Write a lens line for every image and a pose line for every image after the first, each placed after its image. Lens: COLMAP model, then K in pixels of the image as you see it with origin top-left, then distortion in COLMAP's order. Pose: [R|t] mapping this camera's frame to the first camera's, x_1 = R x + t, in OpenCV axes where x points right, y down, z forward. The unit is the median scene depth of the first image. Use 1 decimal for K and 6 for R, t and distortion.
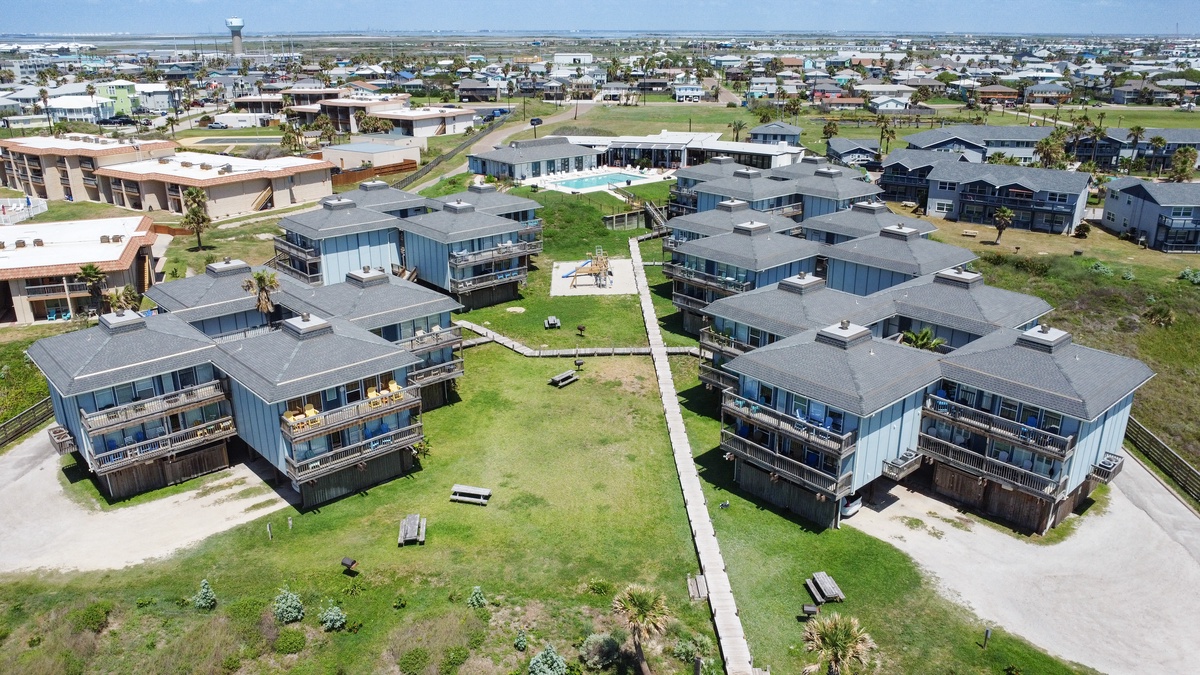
lens RADIAL K [[860.8, 0, 600.0], [0, 860.8, 337.5], [0, 0, 1]] dist [-0.031358, -0.003854]
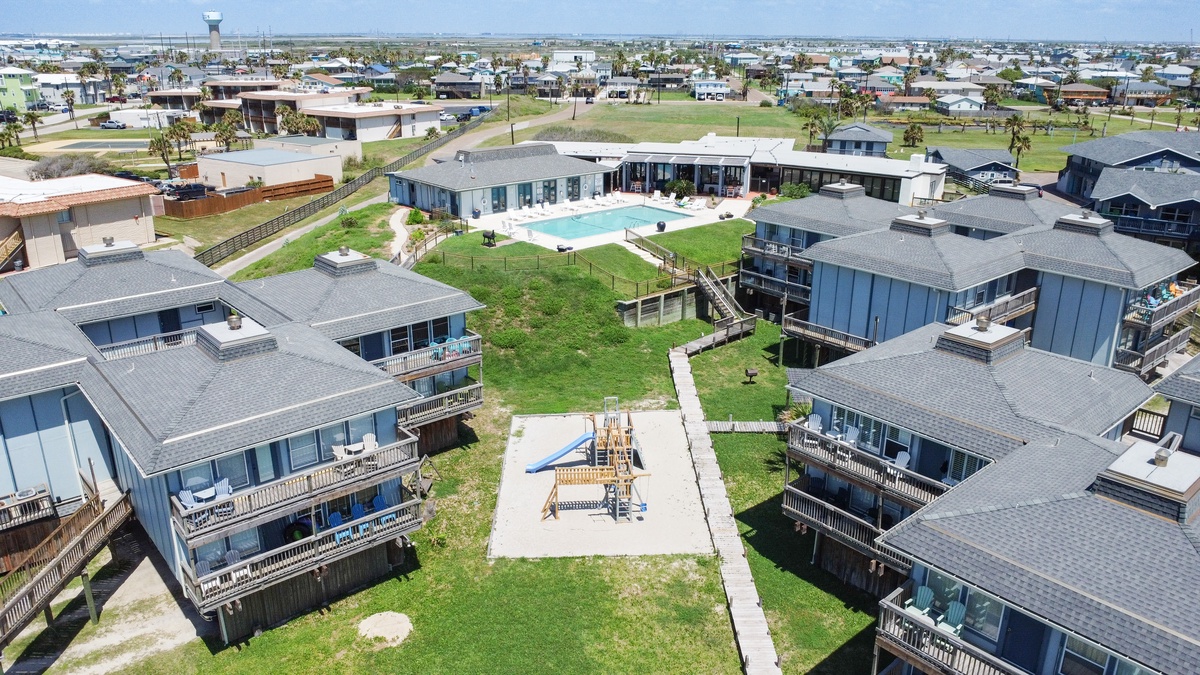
lens RADIAL K [[860.8, 0, 600.0], [0, 860.8, 337.5], [0, 0, 1]] dist [-0.031358, -0.003854]
pose [[0.999976, 0.006885, -0.000447, -0.003049], [-0.006887, 0.999967, -0.004415, -0.056739], [0.000416, 0.004418, 0.999990, 0.237700]]
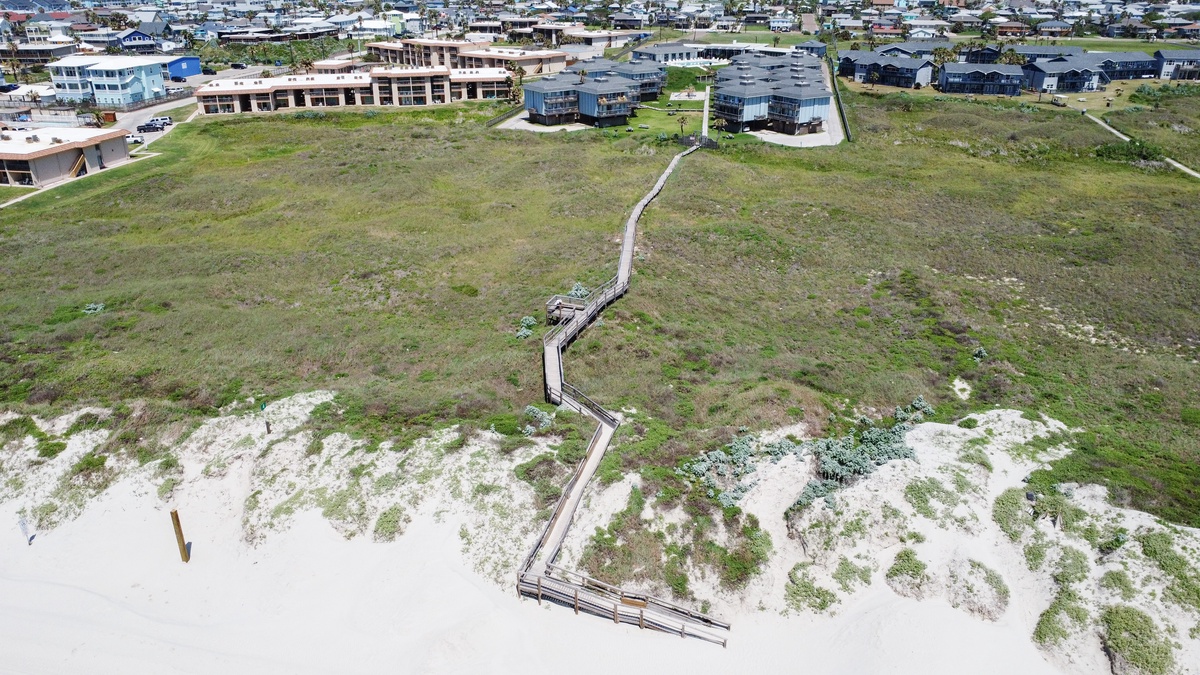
lens RADIAL K [[860.8, 0, 600.0], [0, 860.8, 337.5], [0, 0, 1]] dist [-0.031358, -0.003854]
pose [[0.988975, 0.058494, -0.136039, 0.048259], [-0.049087, 0.996231, 0.071509, 0.184892], [0.139709, -0.064043, 0.988119, -0.605509]]
